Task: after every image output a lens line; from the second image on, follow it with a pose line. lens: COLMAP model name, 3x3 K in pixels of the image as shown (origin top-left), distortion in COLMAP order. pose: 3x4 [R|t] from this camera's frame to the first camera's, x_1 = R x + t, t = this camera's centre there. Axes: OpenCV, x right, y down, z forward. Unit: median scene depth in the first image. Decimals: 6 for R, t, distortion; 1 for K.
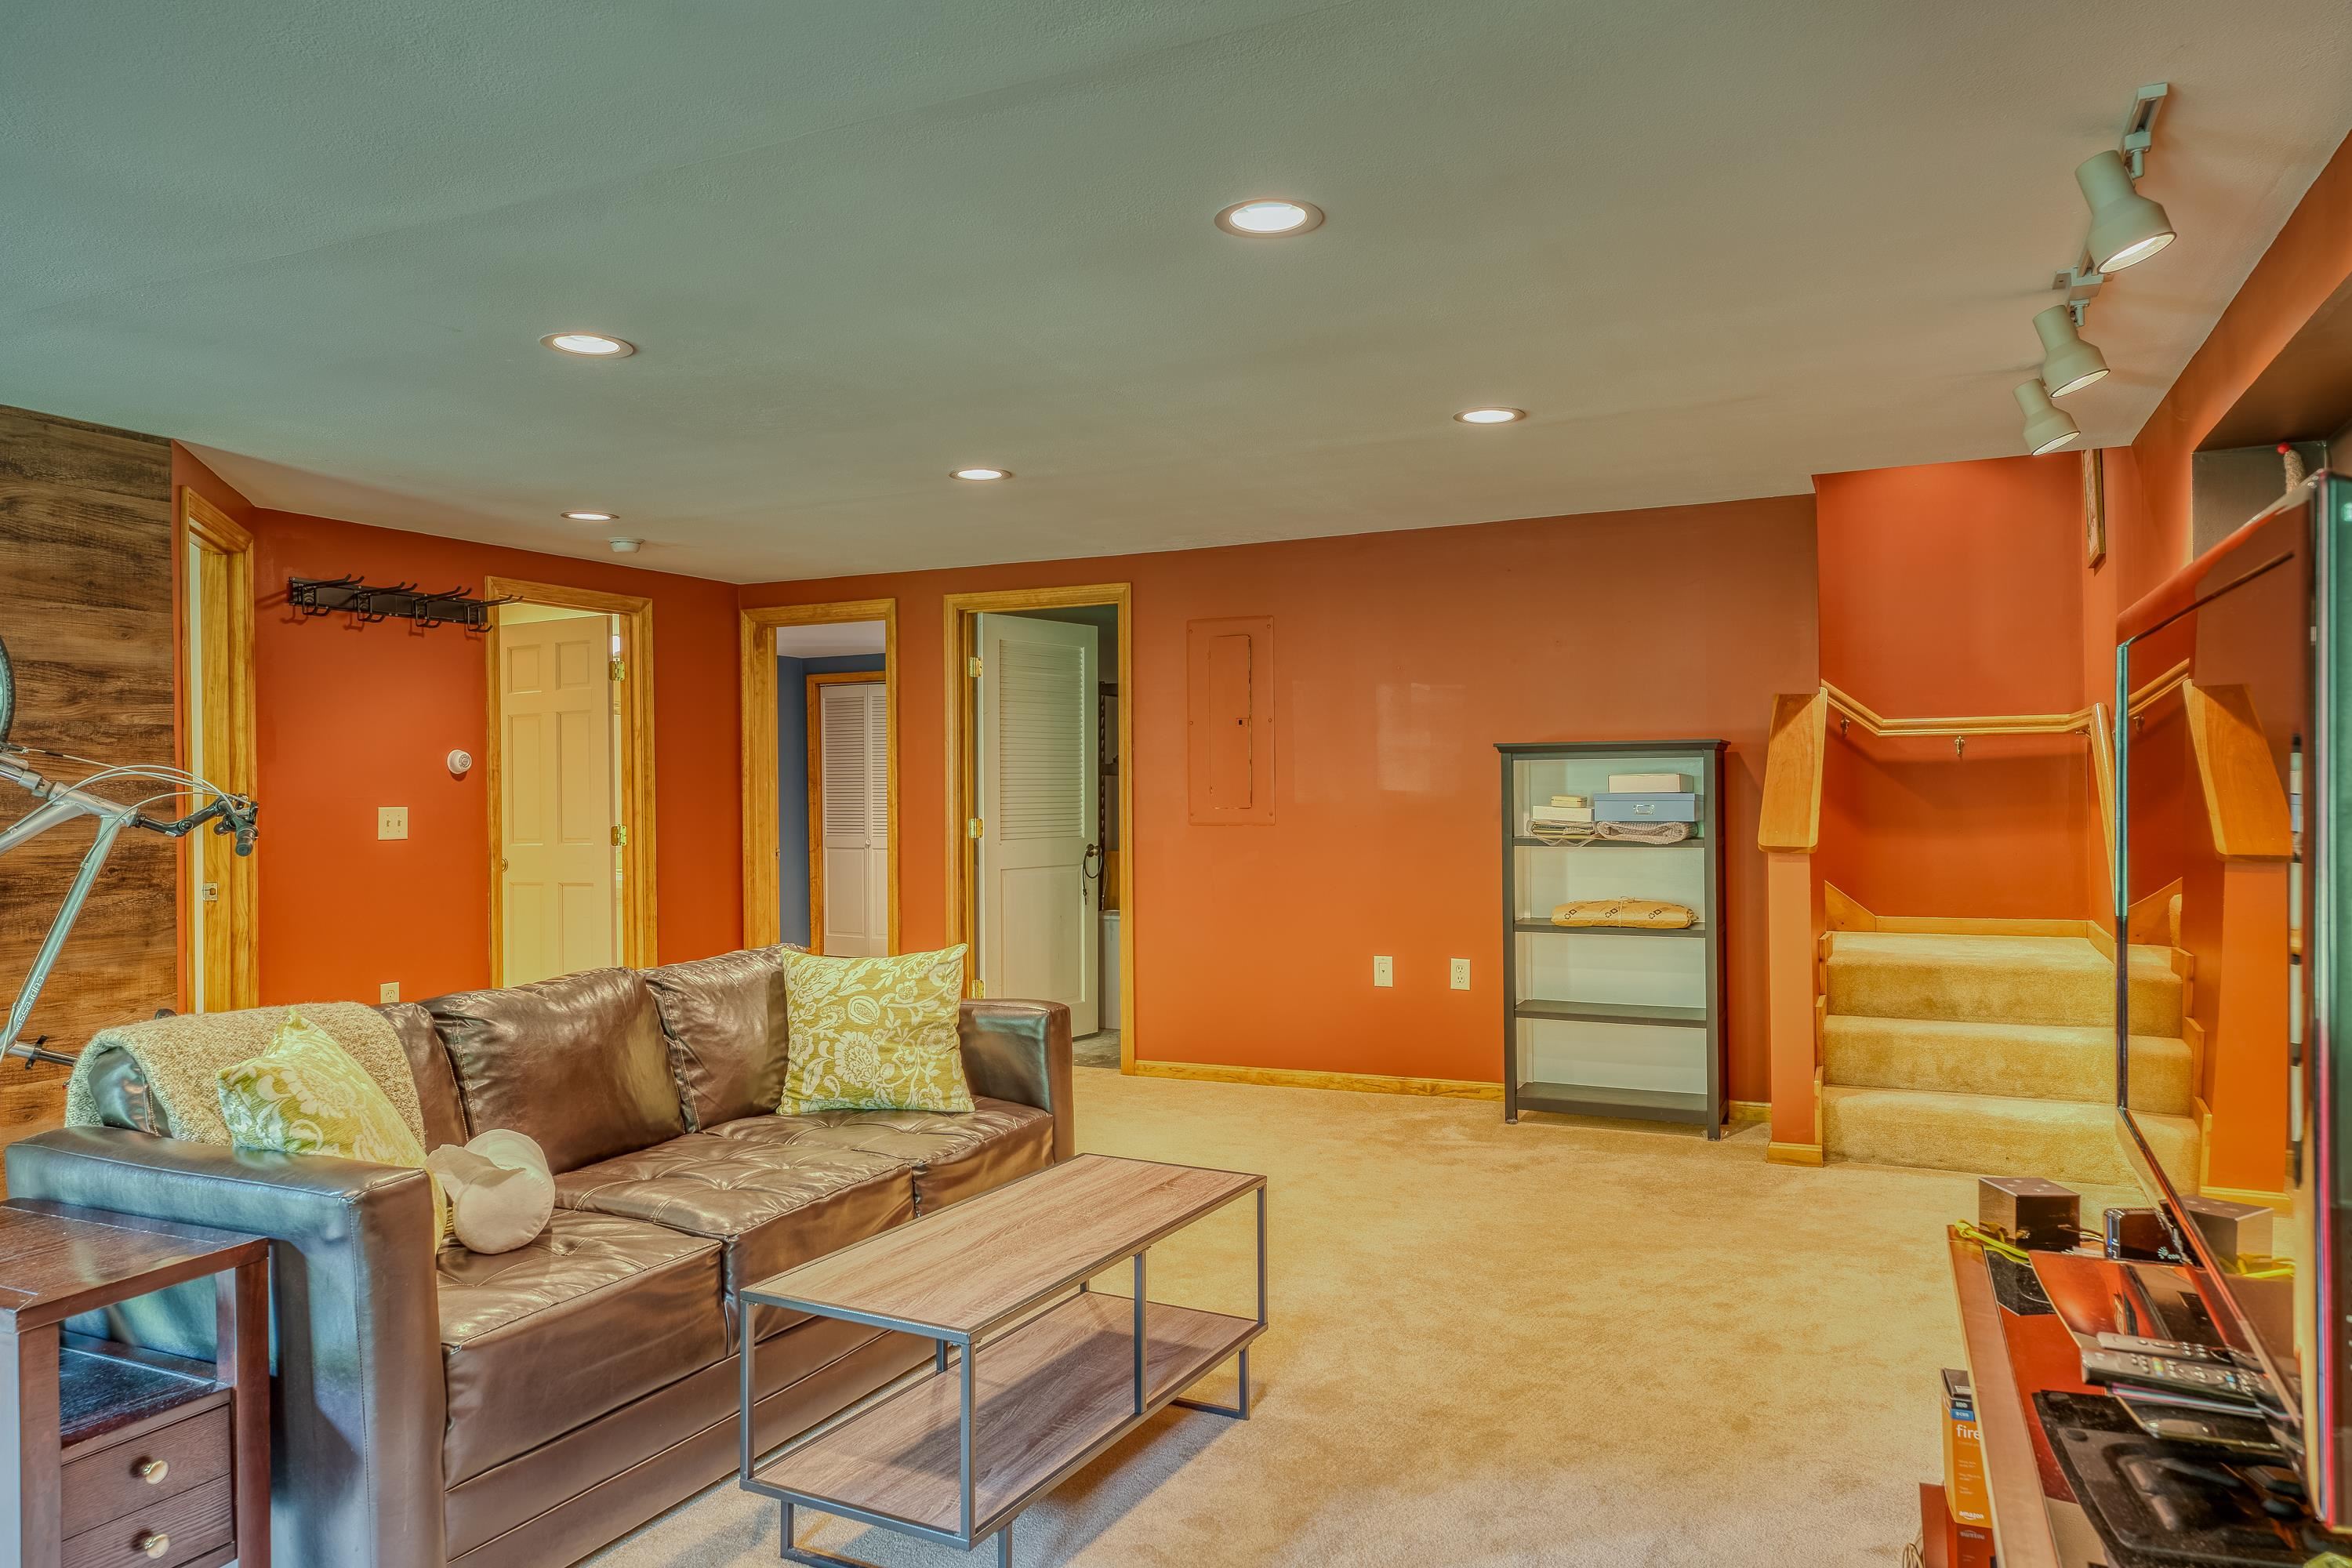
lens RADIAL K [[1564.5, 0, 1165.2], [0, 1564.5, 786.1], [0, 0, 1]] dist [0.054311, 0.001537]
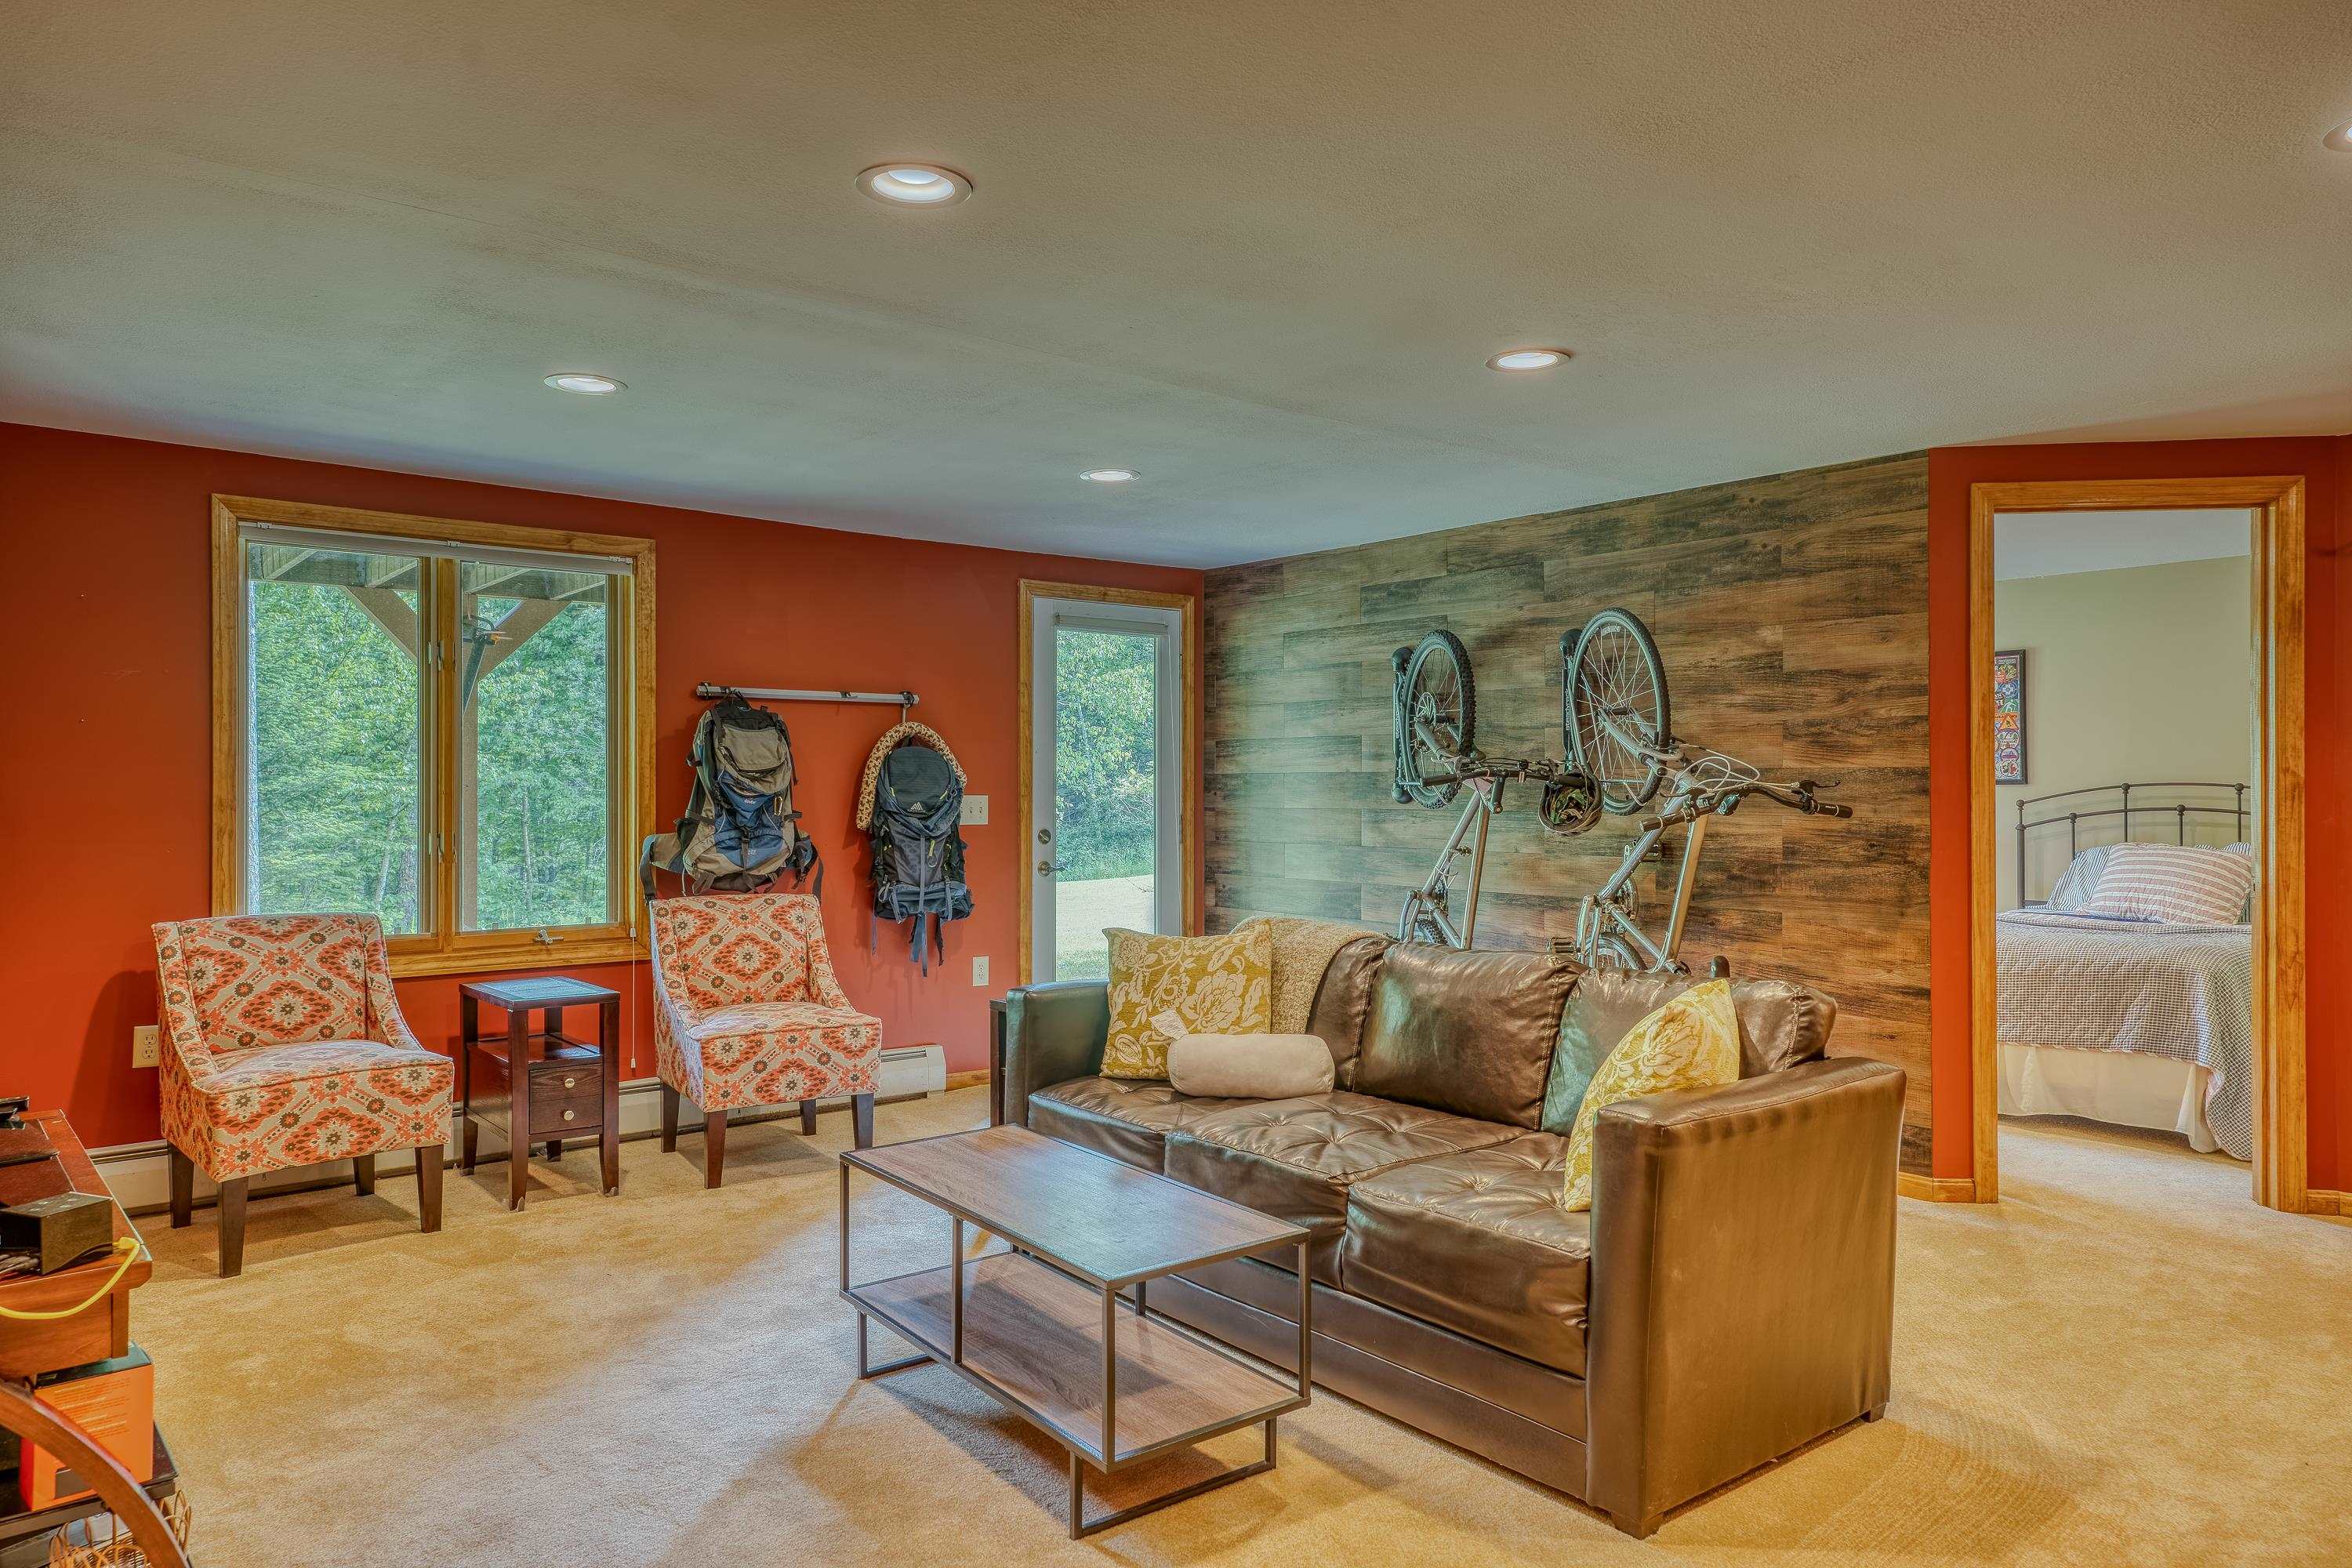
lens RADIAL K [[1564.5, 0, 1182.8], [0, 1564.5, 784.6], [0, 0, 1]] dist [0.054311, 0.001537]
pose [[-0.432151, 0.015556, -0.901667, 0.581312], [0.007584, 0.999879, 0.013616, -0.010265], [0.901769, -0.000954, -0.432217, 1.050450]]
